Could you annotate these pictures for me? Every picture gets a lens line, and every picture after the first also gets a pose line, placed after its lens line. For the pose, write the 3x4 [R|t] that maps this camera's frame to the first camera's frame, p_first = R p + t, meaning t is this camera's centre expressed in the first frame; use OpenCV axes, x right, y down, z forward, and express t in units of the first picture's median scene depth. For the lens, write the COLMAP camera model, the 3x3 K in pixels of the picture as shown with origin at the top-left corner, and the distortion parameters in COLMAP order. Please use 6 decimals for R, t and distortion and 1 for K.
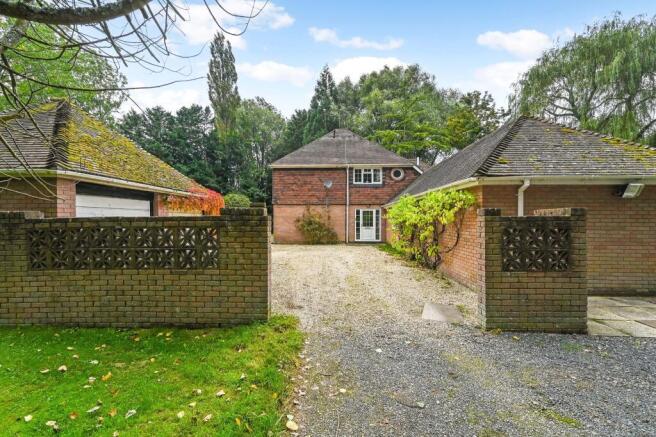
lens RADIAL K [[273.8, 0, 327.0], [0, 273.8, 222.4], [0, 0, 1]] dist [-0.003548, -0.000175]
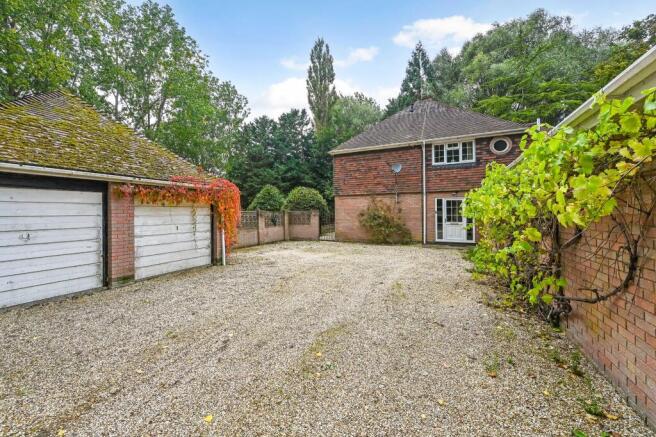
lens RADIAL K [[264.4, 0, 330.1], [0, 264.4, 212.5], [0, 0, 1]] dist [0.000160, 0.000180]
pose [[0.929404, -0.013028, -0.368835, 0.045744], [0.008163, 0.999858, -0.014746, -0.000824], [0.368974, 0.010694, 0.929378, 0.100531]]
